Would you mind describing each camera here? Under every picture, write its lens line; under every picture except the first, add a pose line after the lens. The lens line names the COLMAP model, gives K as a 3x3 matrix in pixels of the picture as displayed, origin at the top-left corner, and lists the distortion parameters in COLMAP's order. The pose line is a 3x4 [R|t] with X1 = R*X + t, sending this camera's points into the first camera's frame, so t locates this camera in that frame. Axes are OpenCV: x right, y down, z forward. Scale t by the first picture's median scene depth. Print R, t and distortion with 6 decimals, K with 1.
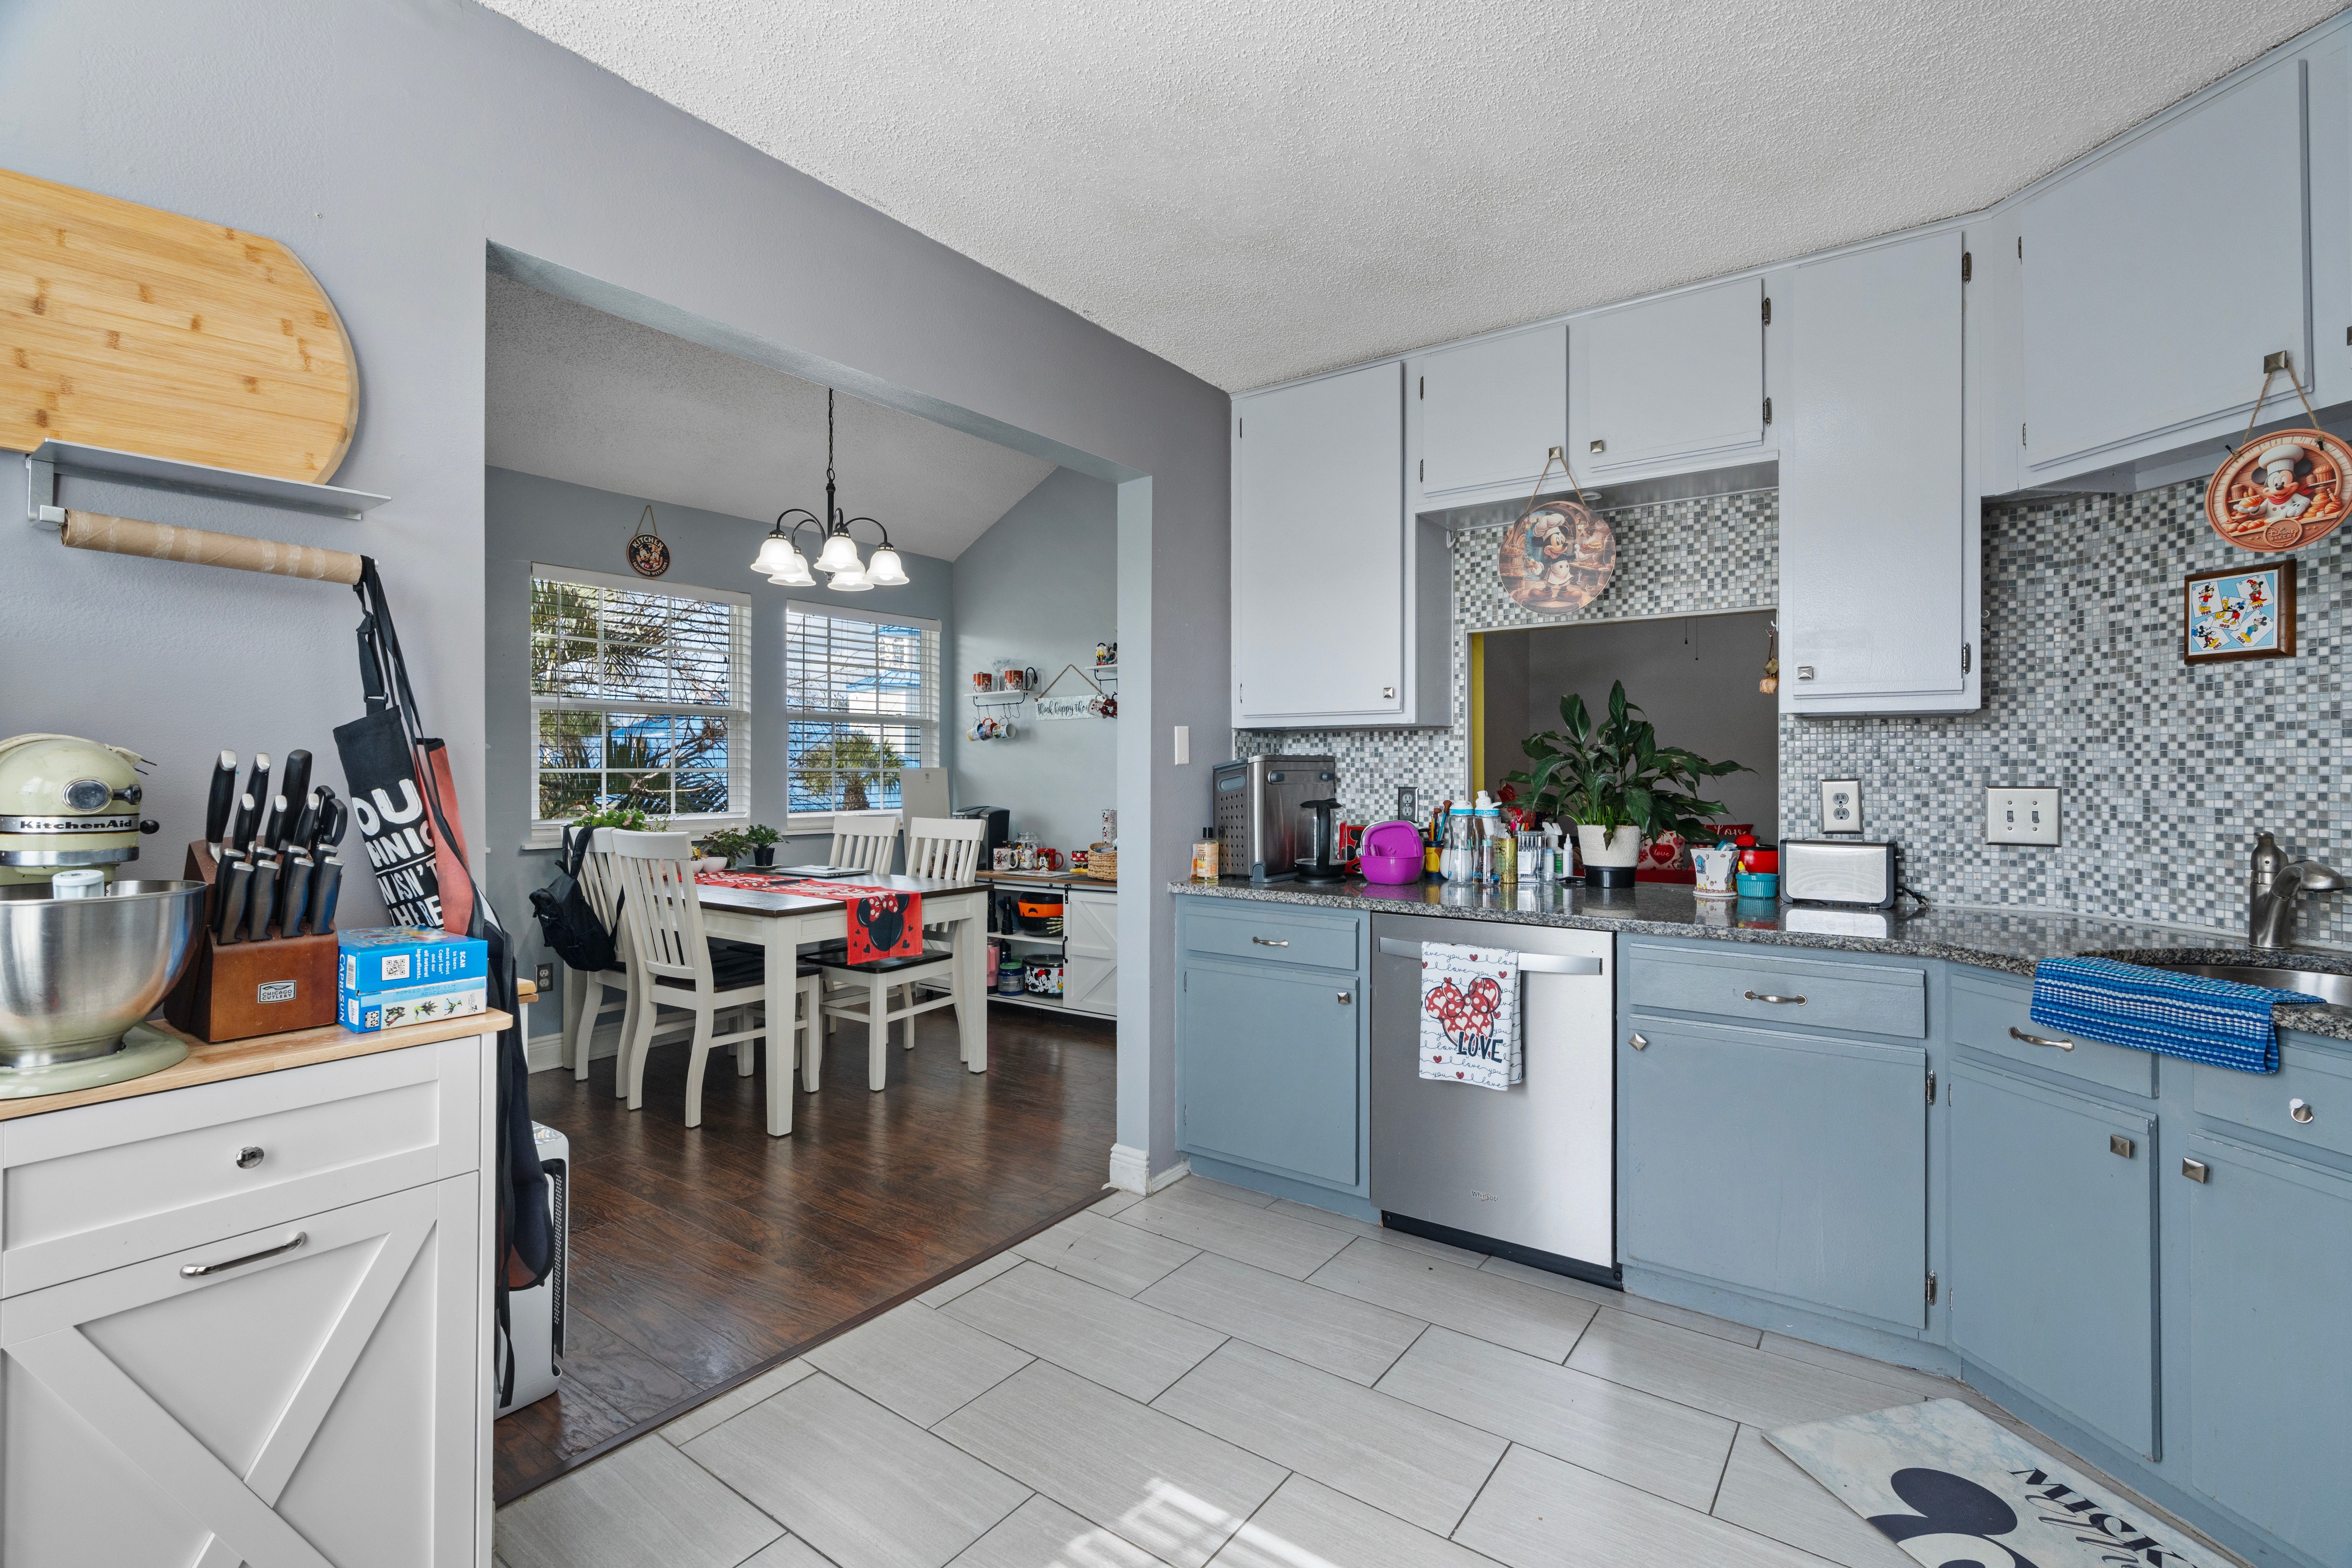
lens RADIAL K [[1069.7, 0, 1169.7], [0, 1069.7, 762.4], [0, 0, 1]] dist [-0.002779, -0.000092]
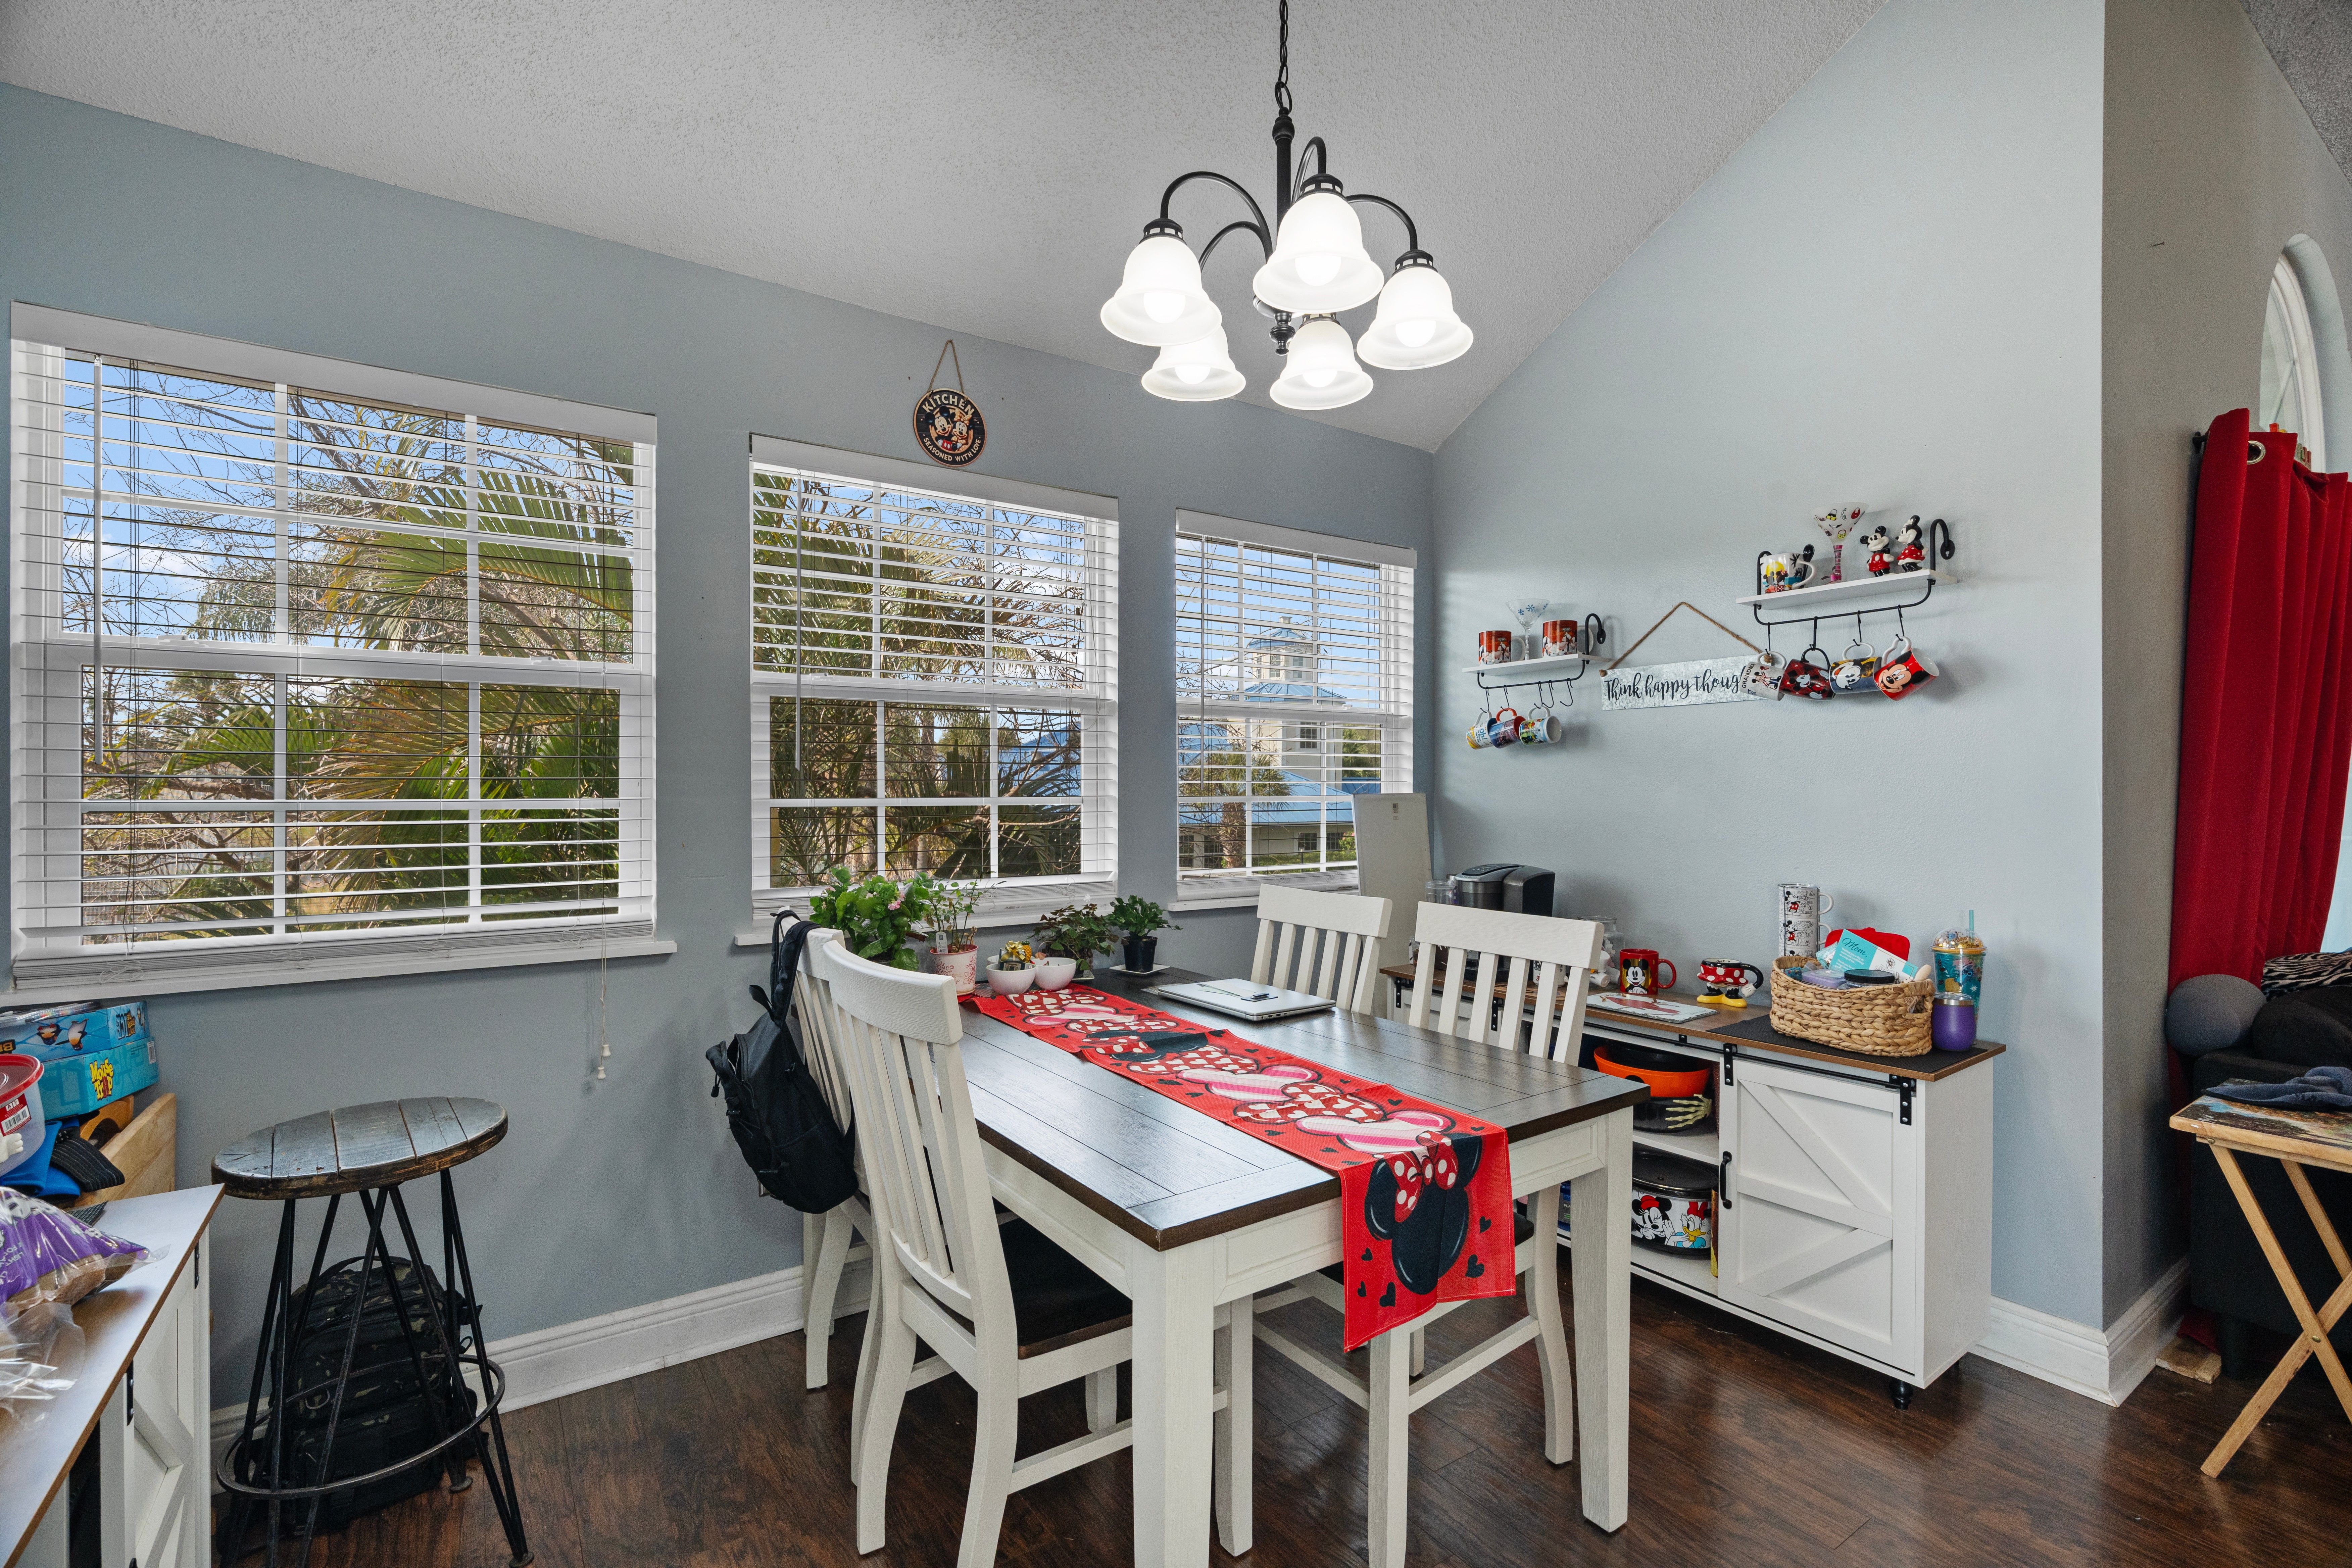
lens RADIAL K [[1069.7, 0, 1179.3], [0, 1069.7, 785.7], [0, 0, 1]] dist [-0.002779, -0.000092]
pose [[0.944813, 0.002471, -0.327602, -0.173461], [0.000055, 0.999970, 0.007702, -0.005389], [0.327611, -0.007295, 0.944785, 0.471493]]
